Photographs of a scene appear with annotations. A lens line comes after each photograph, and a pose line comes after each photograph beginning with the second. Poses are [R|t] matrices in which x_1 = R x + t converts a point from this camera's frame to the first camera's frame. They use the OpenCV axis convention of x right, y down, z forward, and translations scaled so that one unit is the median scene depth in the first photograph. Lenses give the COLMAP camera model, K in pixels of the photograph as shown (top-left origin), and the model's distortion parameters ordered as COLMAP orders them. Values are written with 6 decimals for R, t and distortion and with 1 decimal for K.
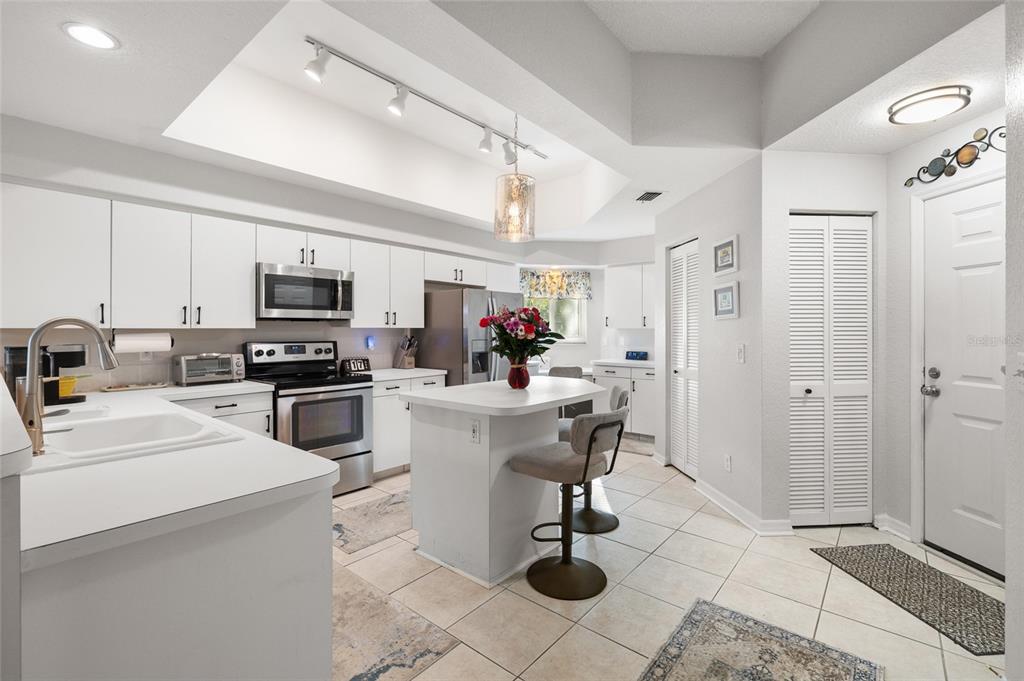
lens RADIAL K [[455.2, 0, 512.0], [0, 455.2, 331.7], [0, 0, 1]] dist [-0.000856, -0.000014]
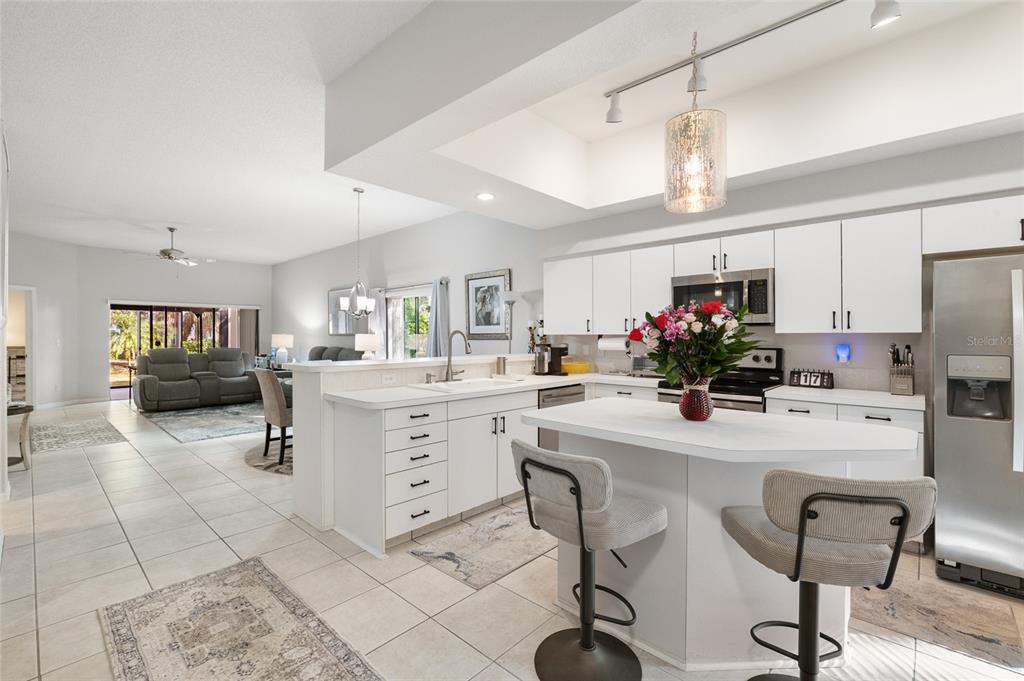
lens RADIAL K [[455.2, 0, 512.0], [0, 455.2, 331.7], [0, 0, 1]] dist [-0.000856, -0.000014]
pose [[-0.058429, -0.005010, -0.998279, 0.627313], [-0.002565, 0.999985, -0.004868, -0.006976], [0.998288, 0.002277, -0.058441, 0.654587]]
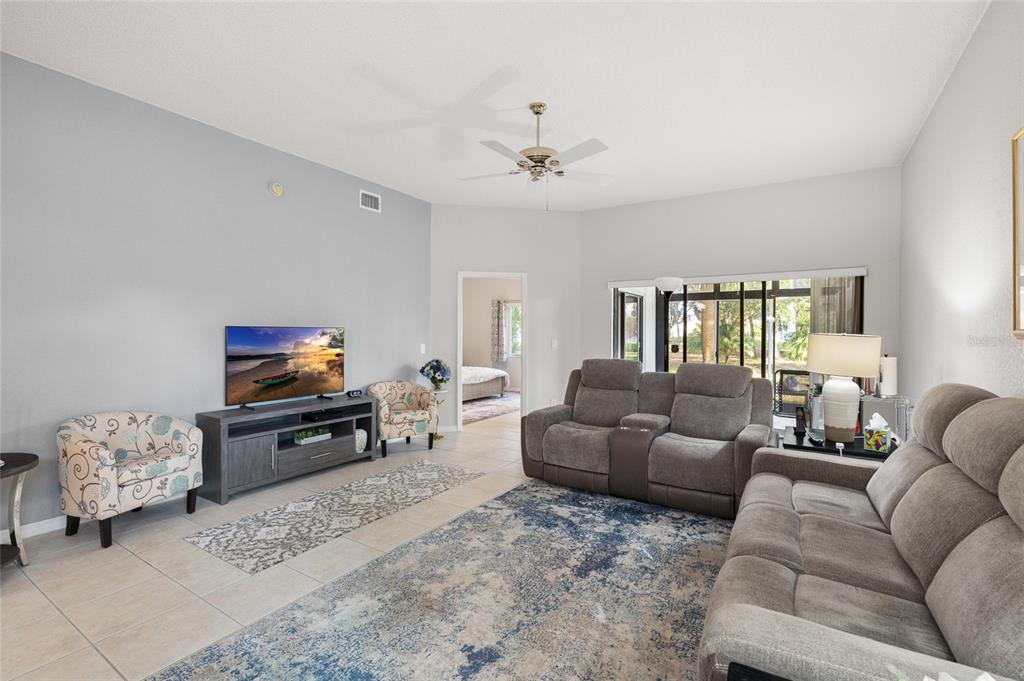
lens RADIAL K [[455.2, 0, 512.0], [0, 455.2, 331.7], [0, 0, 1]] dist [-0.000856, -0.000014]
pose [[-0.991296, -0.003599, -0.131606, -1.279308], [-0.003746, 0.999993, 0.000870, -0.003112], [0.131602, 0.001355, -0.991302, -0.103072]]
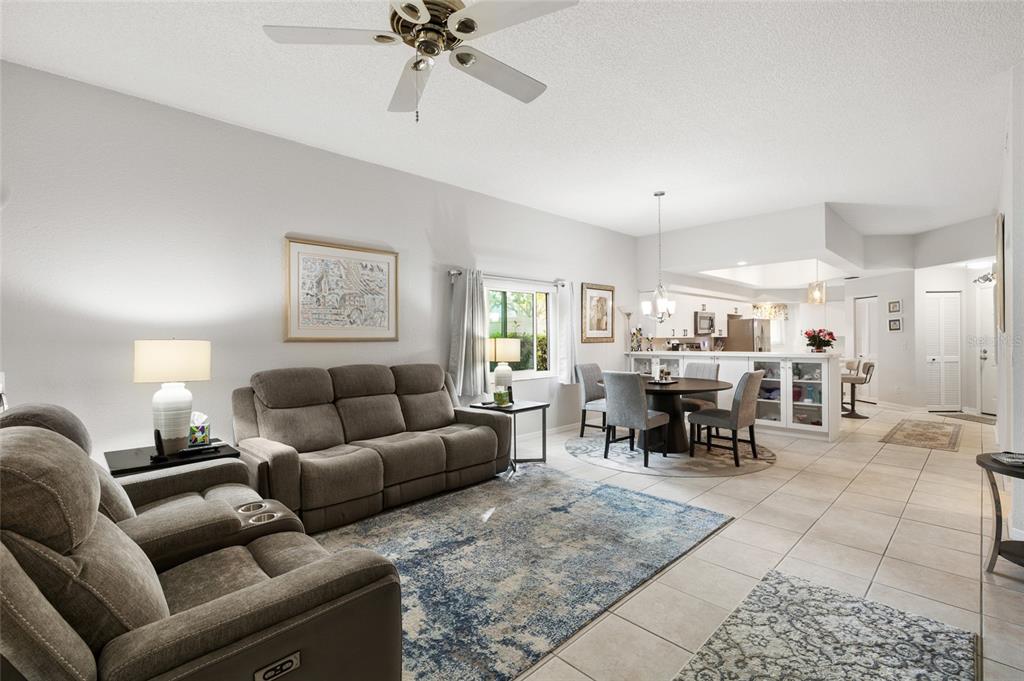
lens RADIAL K [[460.9, 0, 512.0], [0, 460.9, 340.5], [0, 0, 1]] dist [0.000360, 0.000287]
pose [[0.994698, -0.006542, -0.102627, -1.314469], [0.006573, 0.999978, -0.000033, 0.003189], [0.102625, -0.000641, 0.994720, -1.666315]]
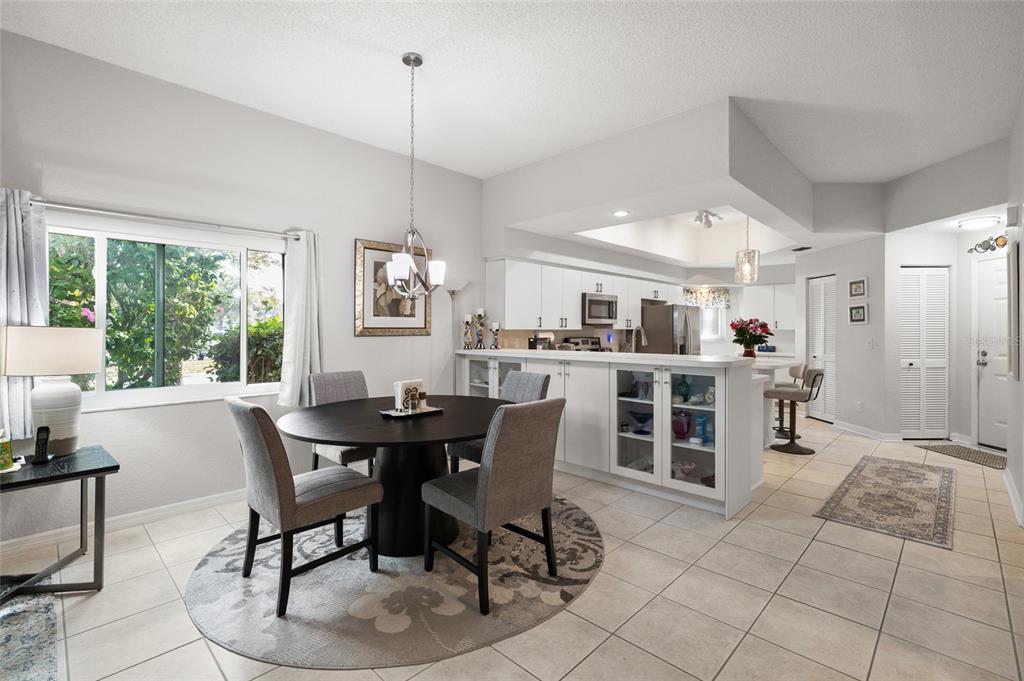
lens RADIAL K [[466.1, 0, 511.5], [0, 466.1, 332.0], [0, 0, 1]] dist [-0.001006, 0.000614]
pose [[0.997306, 0.001654, -0.073330, -0.705502], [-0.001690, 0.999998, -0.000426, 0.003606], [0.073329, 0.000548, 0.997308, -0.853456]]
